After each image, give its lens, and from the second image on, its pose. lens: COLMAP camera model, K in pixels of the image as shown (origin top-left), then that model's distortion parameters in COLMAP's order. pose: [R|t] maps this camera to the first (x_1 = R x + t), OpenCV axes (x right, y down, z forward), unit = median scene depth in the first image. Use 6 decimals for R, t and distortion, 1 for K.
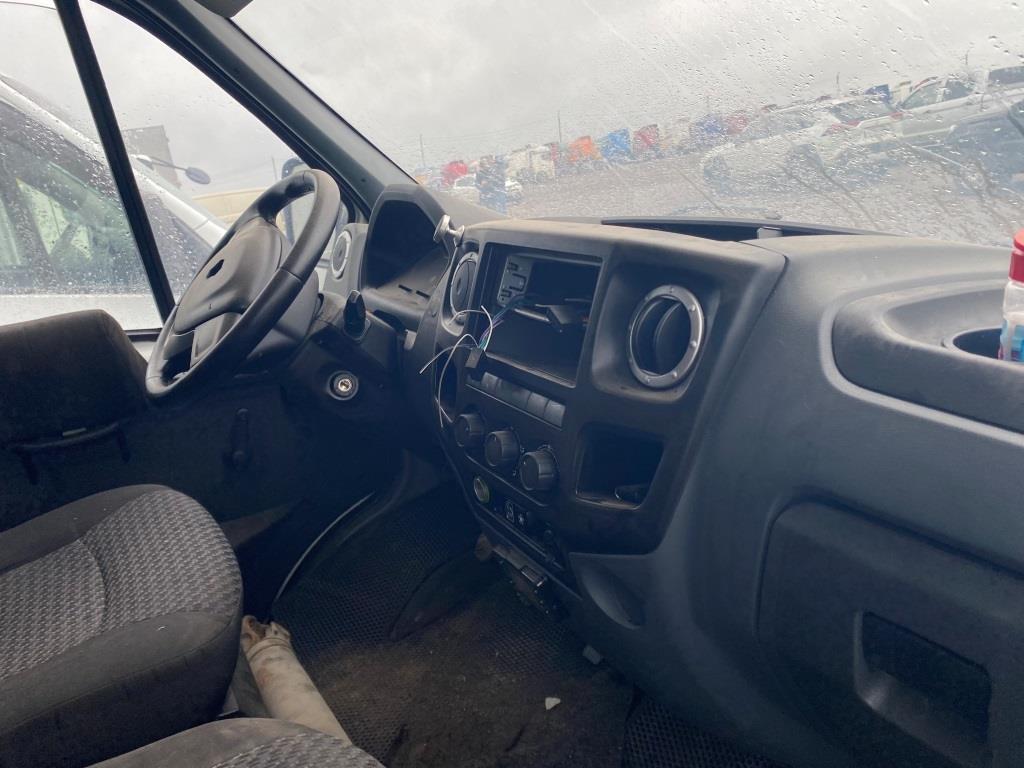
lens RADIAL K [[810.1, 0, 487.8], [0, 810.1, 372.4], [0, 0, 1]] dist [0.110138, -0.188082]
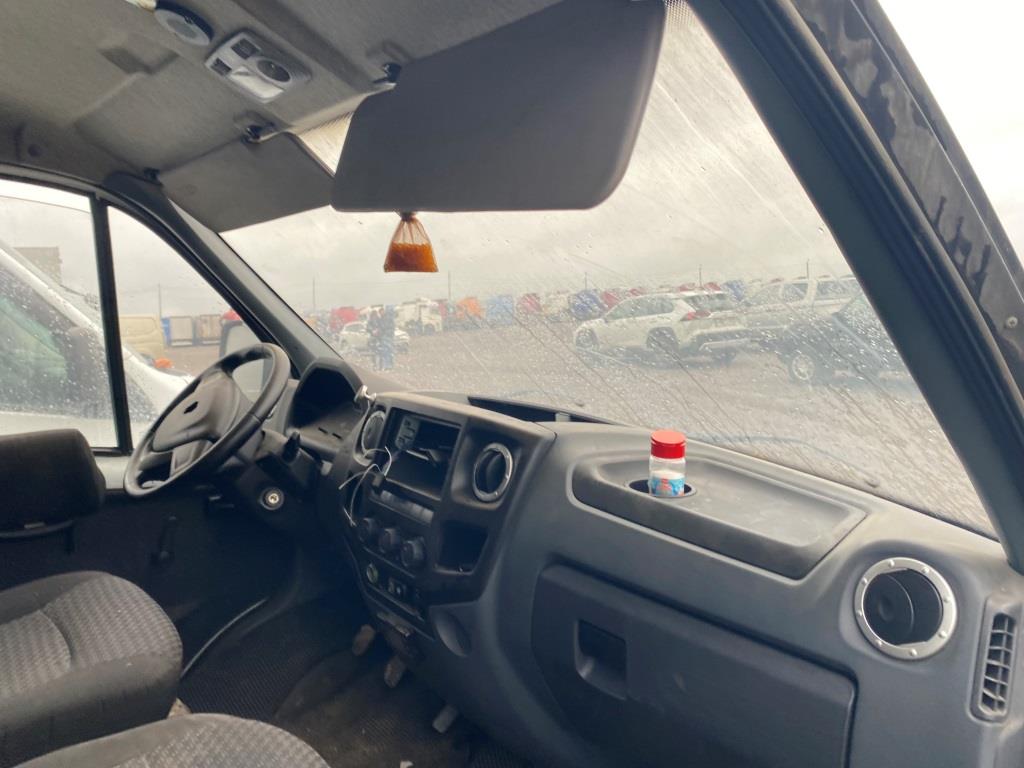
lens RADIAL K [[810.1, 0, 487.8], [0, 810.1, 372.4], [0, 0, 1]] dist [0.110138, -0.188082]
pose [[0.986078, 0.088898, 0.140527, -0.040735], [-0.062103, 0.980831, -0.184702, 0.047977], [-0.154253, 0.173403, 0.972696, -0.515610]]
